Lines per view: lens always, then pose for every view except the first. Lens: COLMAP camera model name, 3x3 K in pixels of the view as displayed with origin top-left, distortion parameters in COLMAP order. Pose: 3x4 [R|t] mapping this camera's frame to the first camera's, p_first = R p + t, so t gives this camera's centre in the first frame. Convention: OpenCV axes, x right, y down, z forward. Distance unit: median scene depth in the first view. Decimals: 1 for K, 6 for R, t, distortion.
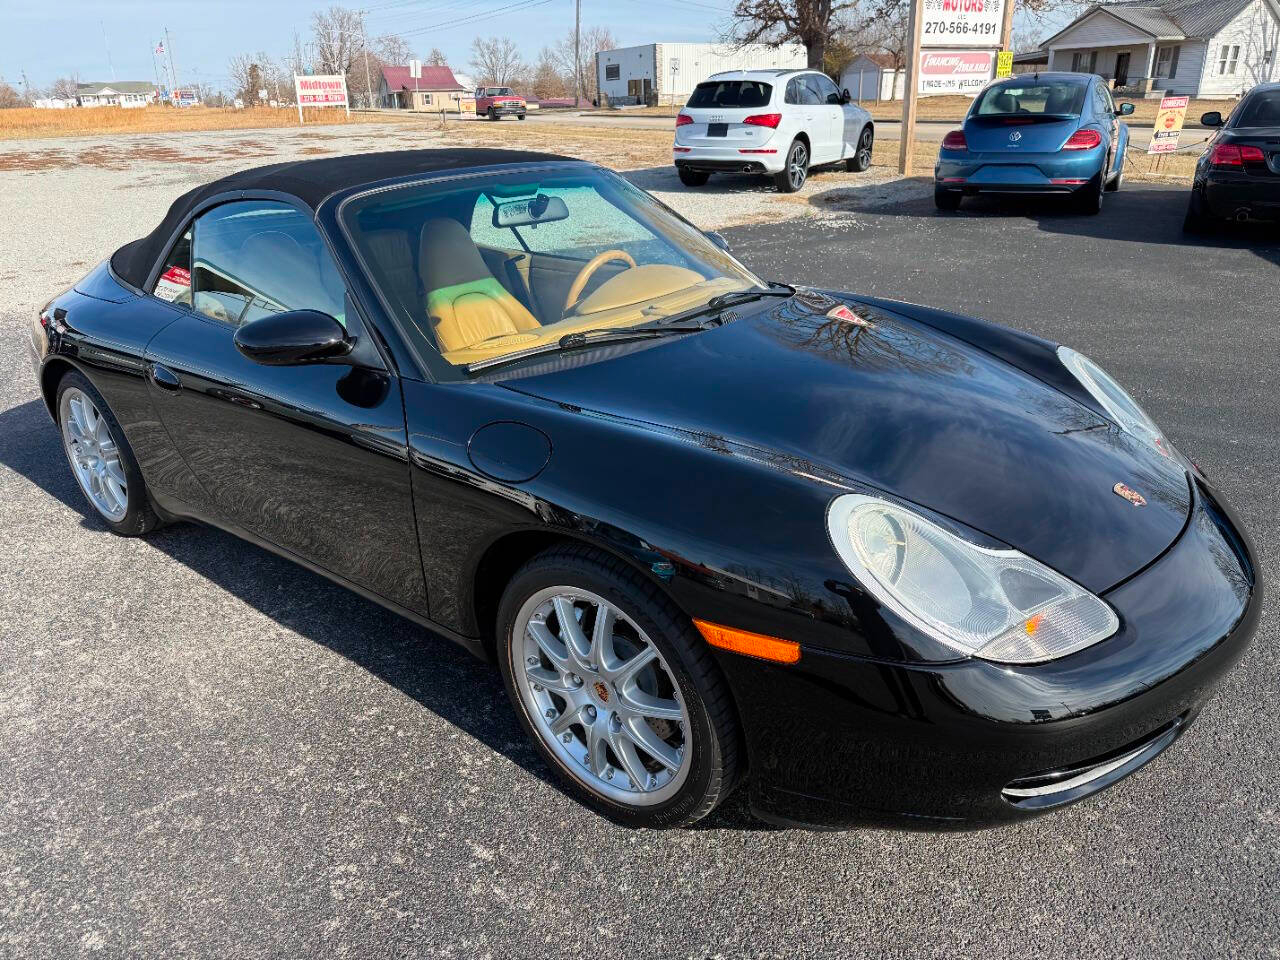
lens RADIAL K [[927.4, 0, 640.0], [0, 927.4, 480.0], [0, 0, 1]] dist [-0.003952, -0.002565]
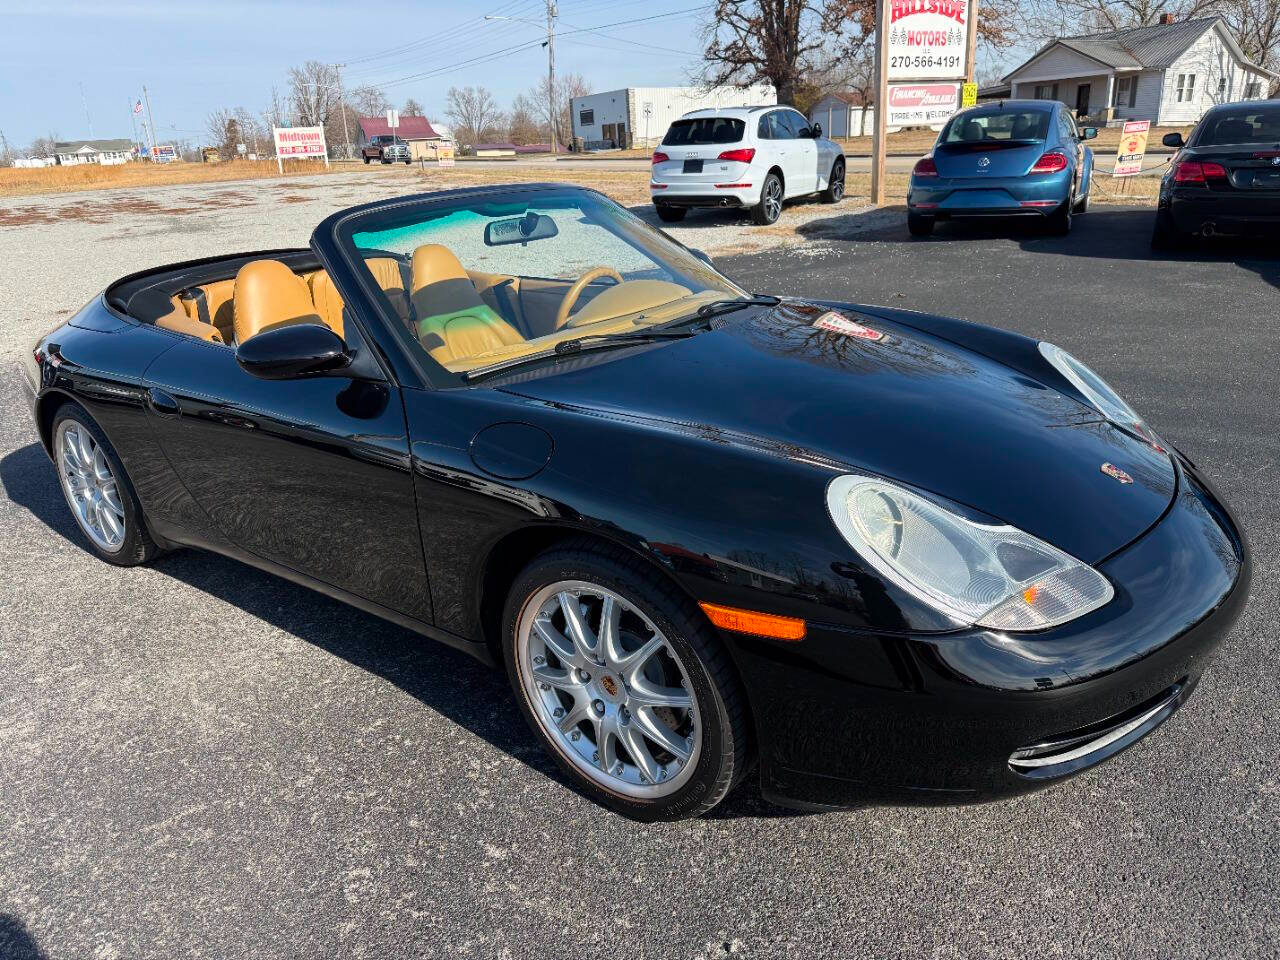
lens RADIAL K [[924.7, 0, 639.5], [0, 924.7, 479.1], [0, 0, 1]] dist [0.001110, -0.007000]
pose [[0.999335, -0.033144, 0.015196, -0.011258], [0.033741, 0.998596, -0.040845, 0.031747], [-0.013821, 0.041331, 0.999050, -0.012018]]
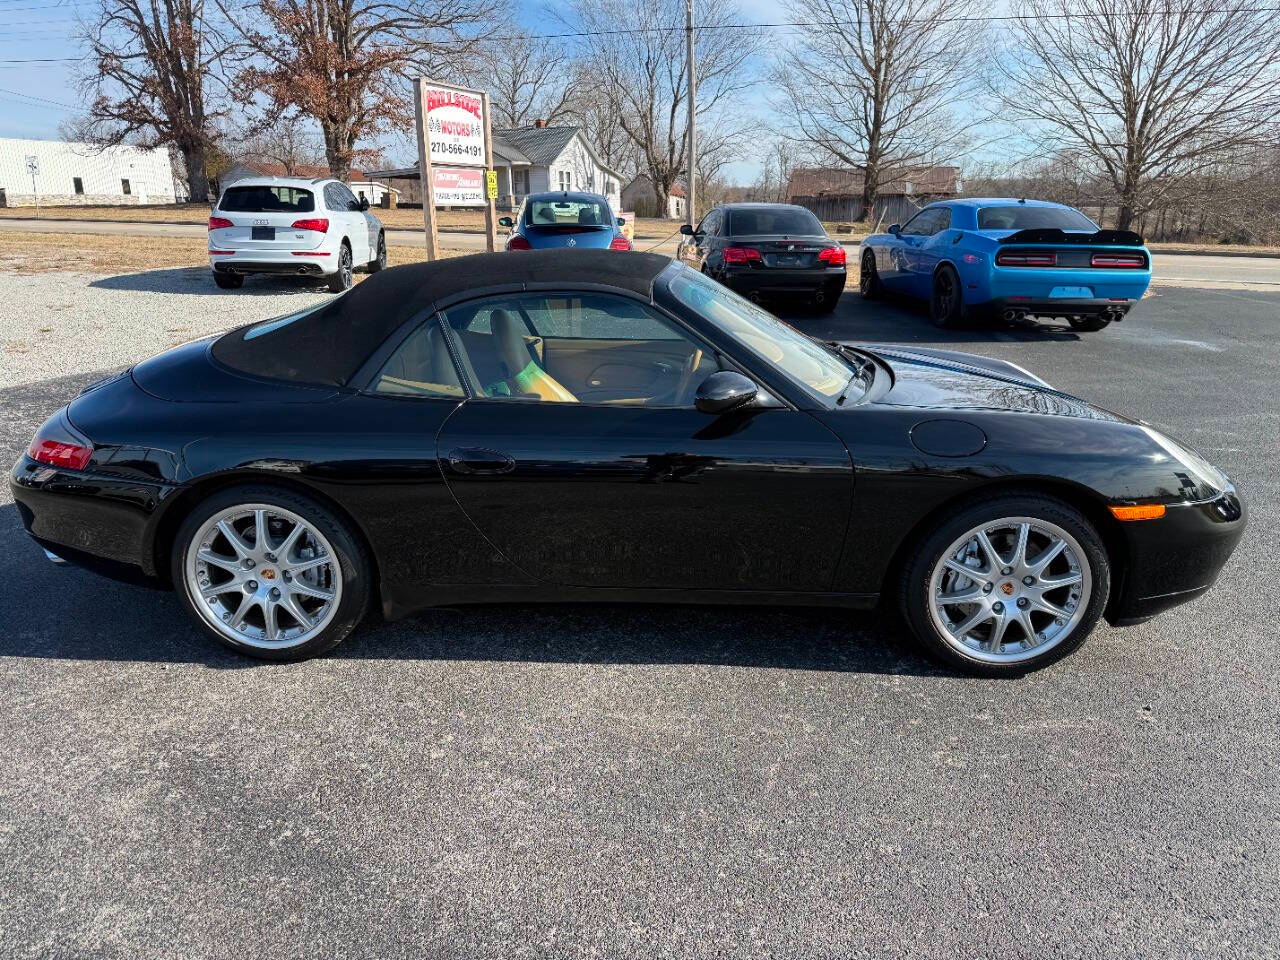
lens RADIAL K [[908.6, 0, 638.0], [0, 908.6, 486.7], [0, 0, 1]] dist [-0.004085, -0.006728]
pose [[0.807466, -0.146673, 0.571389, -0.945452], [0.198363, 0.979704, -0.028834, -0.010541], [-0.555564, 0.136626, 0.820172, 0.058069]]
